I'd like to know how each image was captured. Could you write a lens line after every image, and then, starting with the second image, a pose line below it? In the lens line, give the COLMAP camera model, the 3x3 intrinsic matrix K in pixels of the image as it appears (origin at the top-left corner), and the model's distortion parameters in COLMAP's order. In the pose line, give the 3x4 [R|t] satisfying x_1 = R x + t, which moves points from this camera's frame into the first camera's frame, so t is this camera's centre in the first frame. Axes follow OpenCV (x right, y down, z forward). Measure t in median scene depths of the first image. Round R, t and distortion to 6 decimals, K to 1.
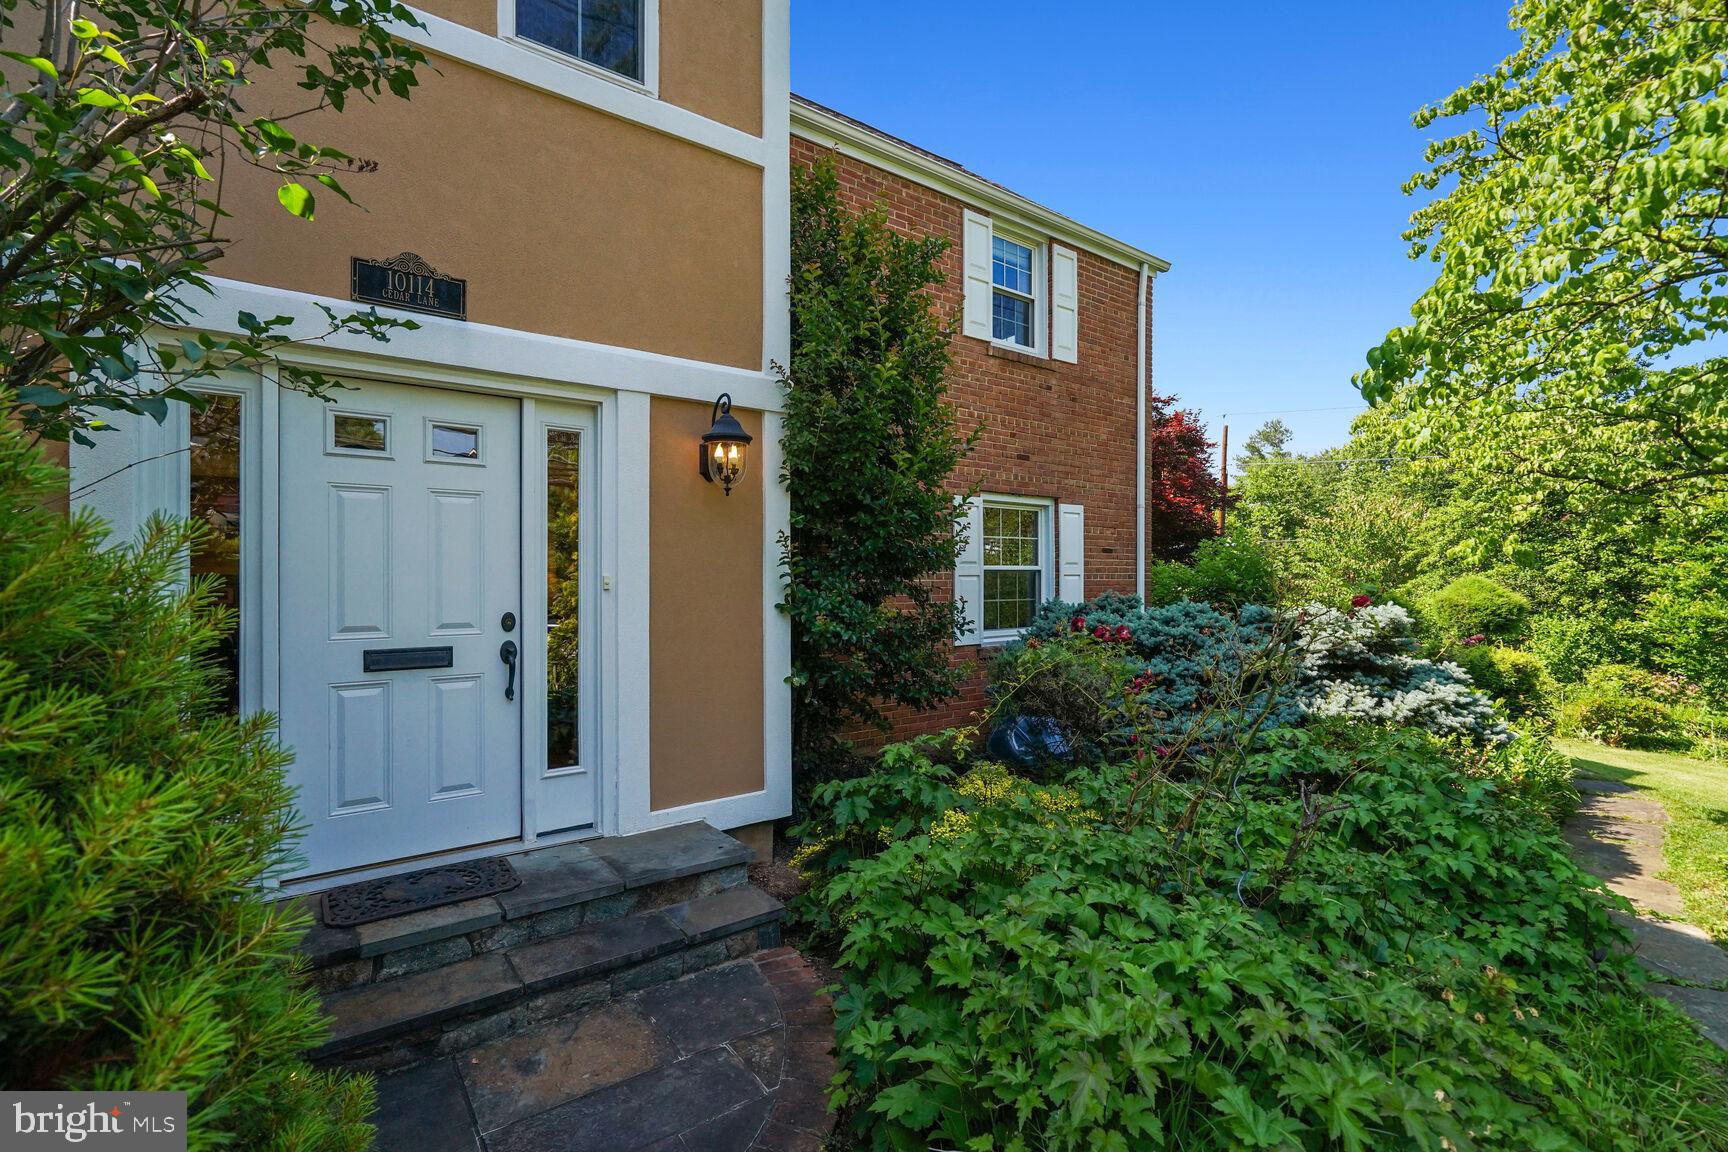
lens RADIAL K [[777.8, 0, 862.6], [0, 777.8, 611.5], [0, 0, 1]] dist [0.000945, 0.000911]
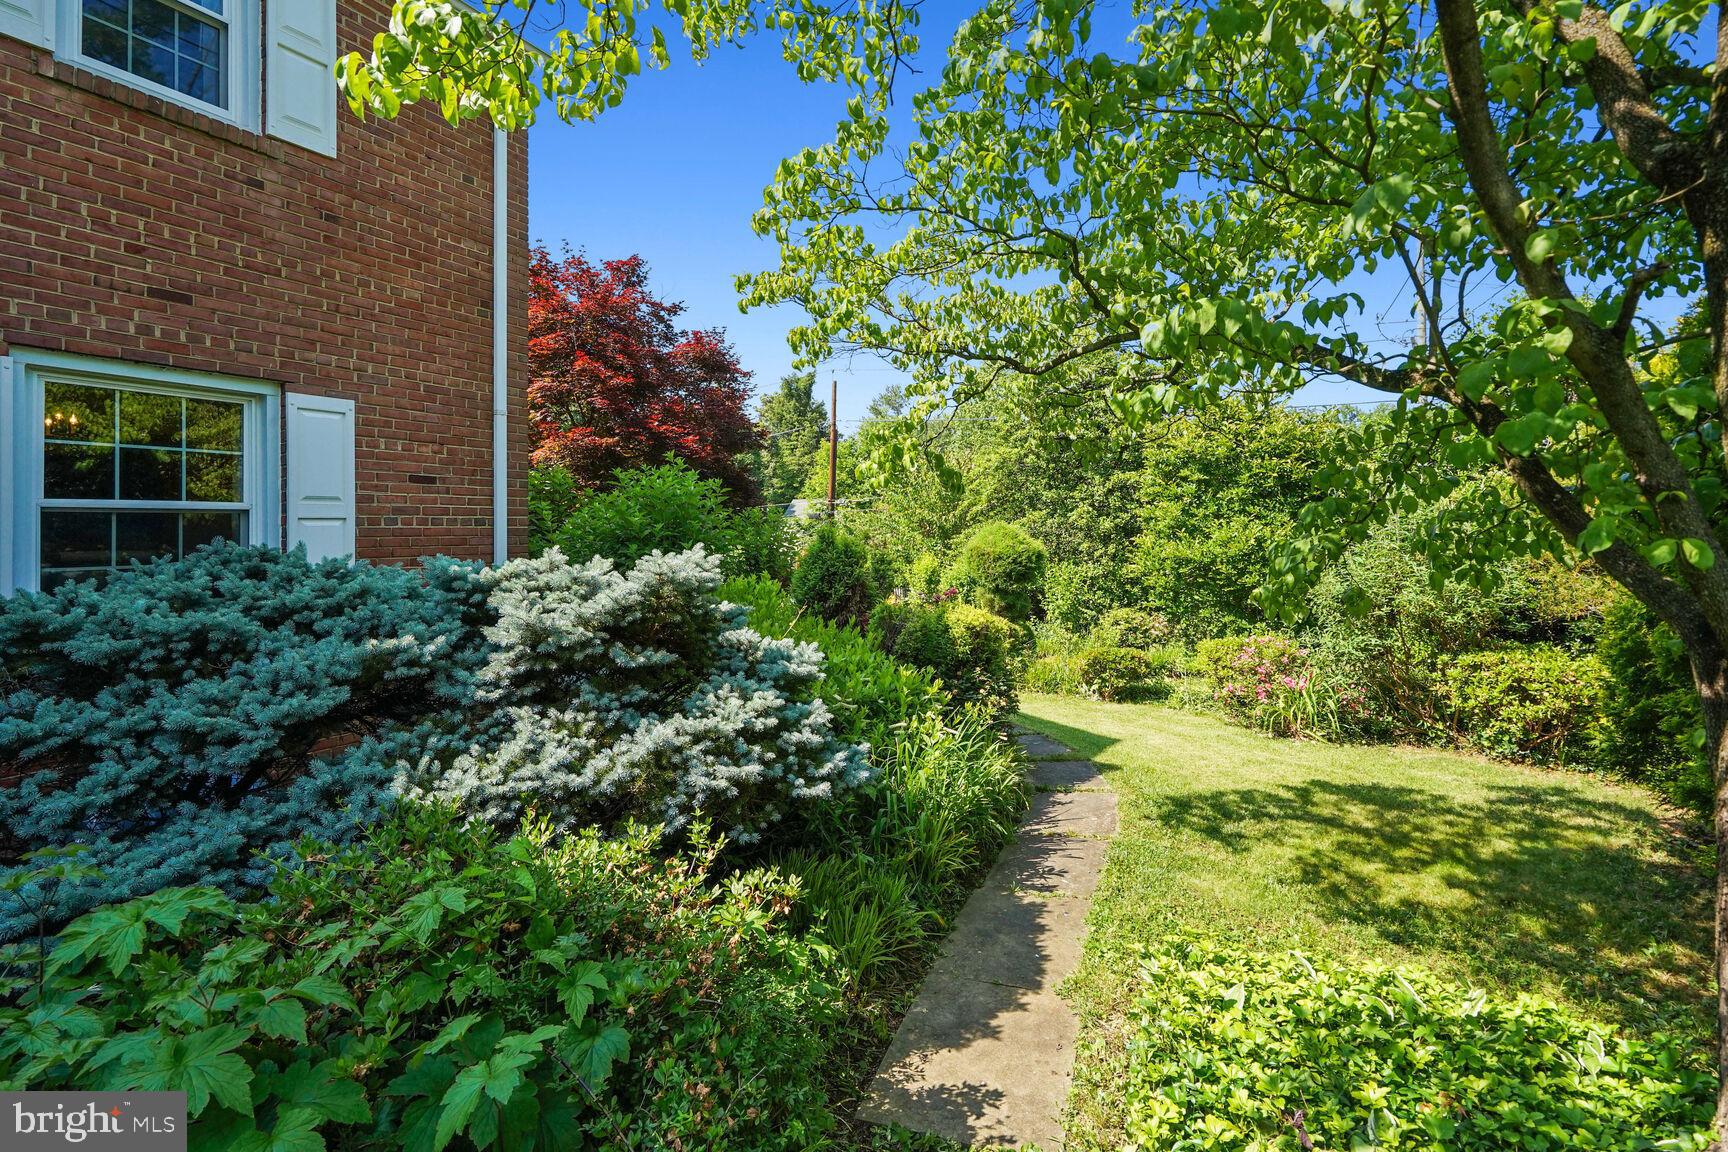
lens RADIAL K [[796.6, 0, 864.0], [0, 796.6, 576.0], [0, 0, 1]] dist [0.001657, 0.000321]
pose [[0.914720, -0.041235, 0.401980, 0.335488], [0.042001, 0.999094, 0.006913, 0.006792], [-0.401901, 0.010560, 0.915622, 0.257195]]
